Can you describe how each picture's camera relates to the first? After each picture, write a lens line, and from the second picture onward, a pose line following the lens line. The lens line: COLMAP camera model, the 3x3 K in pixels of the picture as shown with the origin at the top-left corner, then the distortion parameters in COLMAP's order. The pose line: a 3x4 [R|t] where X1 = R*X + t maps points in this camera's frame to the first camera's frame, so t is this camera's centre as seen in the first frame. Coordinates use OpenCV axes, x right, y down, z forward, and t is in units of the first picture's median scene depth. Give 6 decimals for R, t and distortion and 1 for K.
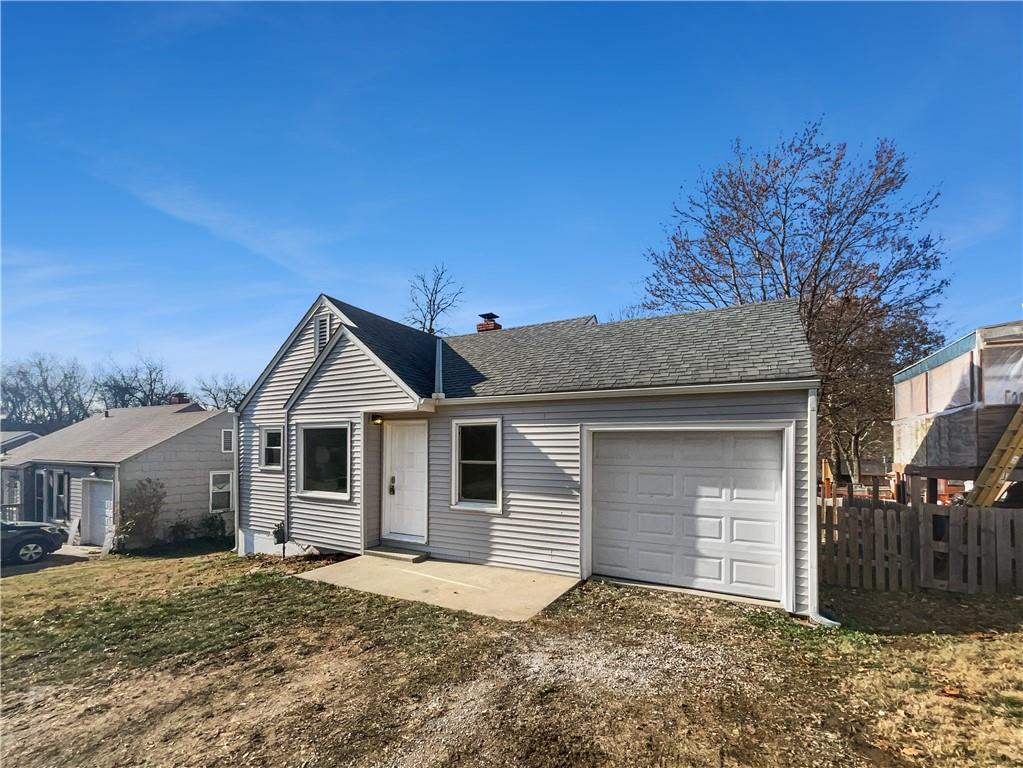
lens RADIAL K [[431.4, 0, 514.0], [0, 431.4, 421.1], [0, 0, 1]] dist [-0.000532, 0.000272]
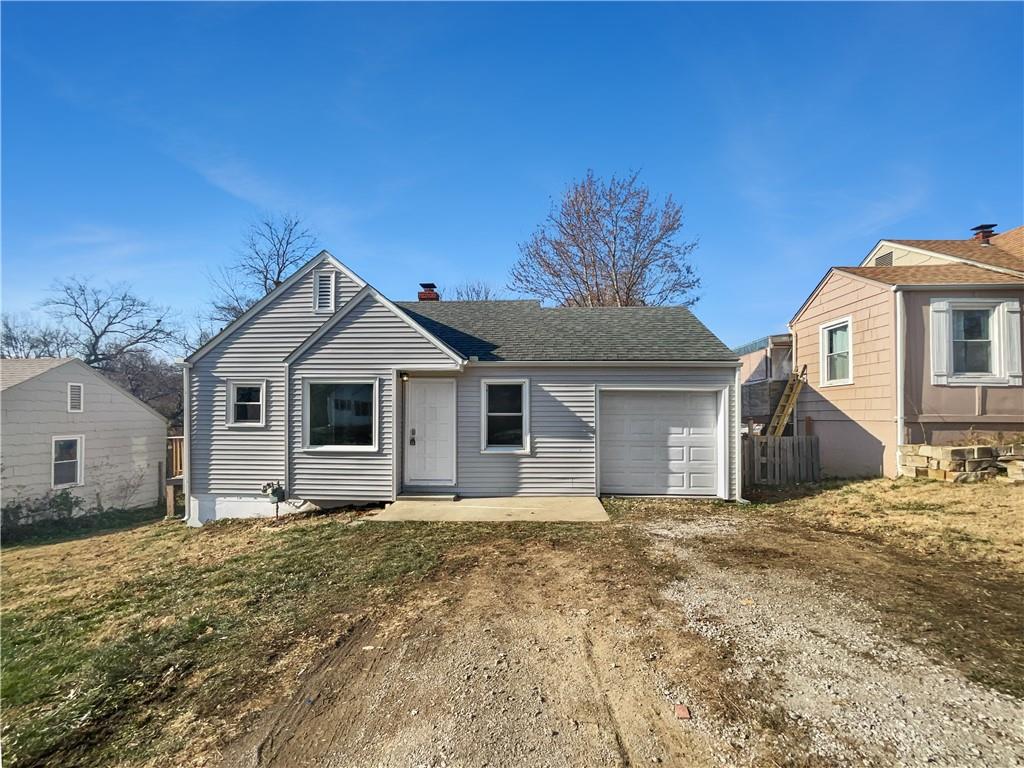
lens RADIAL K [[411.7, 0, 513.7], [0, 411.7, 381.3], [0, 0, 1]] dist [-0.000634, 0.000289]
pose [[0.904176, 0.028640, 0.426198, -0.550046], [-0.023631, 0.999576, -0.017037, 0.020638], [-0.426505, 0.005333, 0.904469, -0.066710]]
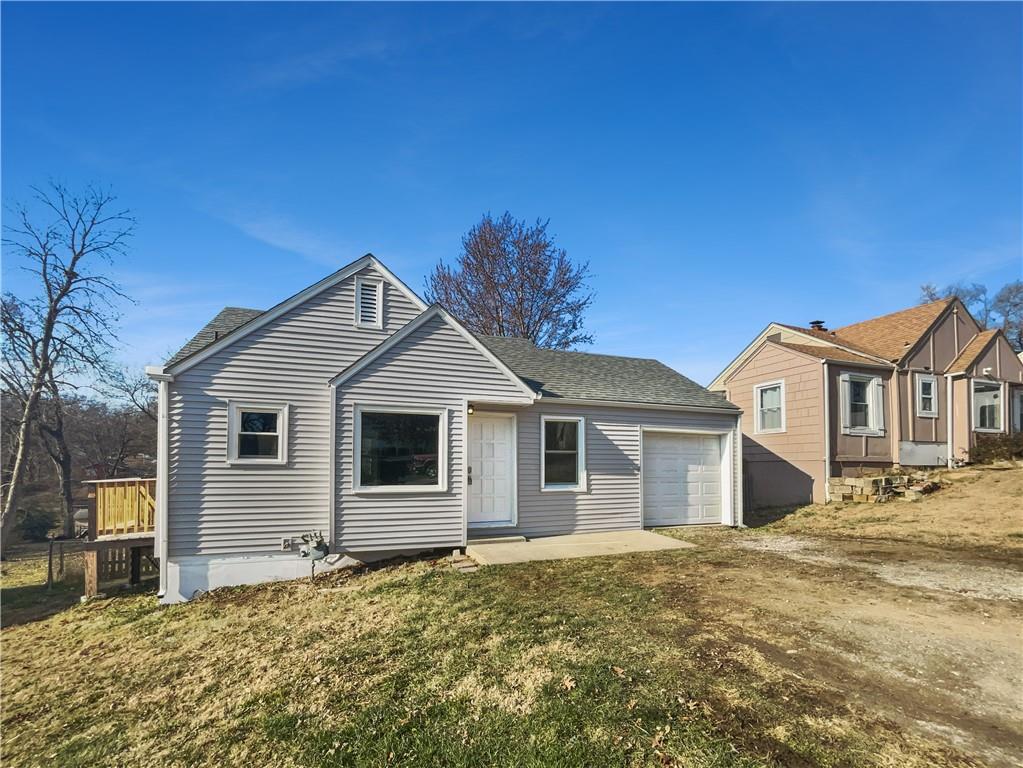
lens RADIAL K [[431.4, 0, 514.0], [0, 431.4, 421.1], [0, 0, 1]] dist [-0.000532, 0.000272]
pose [[0.677528, 0.067712, 0.732374, -1.047957], [-0.048745, 0.997698, -0.047149, 0.071485], [-0.733880, -0.003755, 0.679269, 0.266674]]
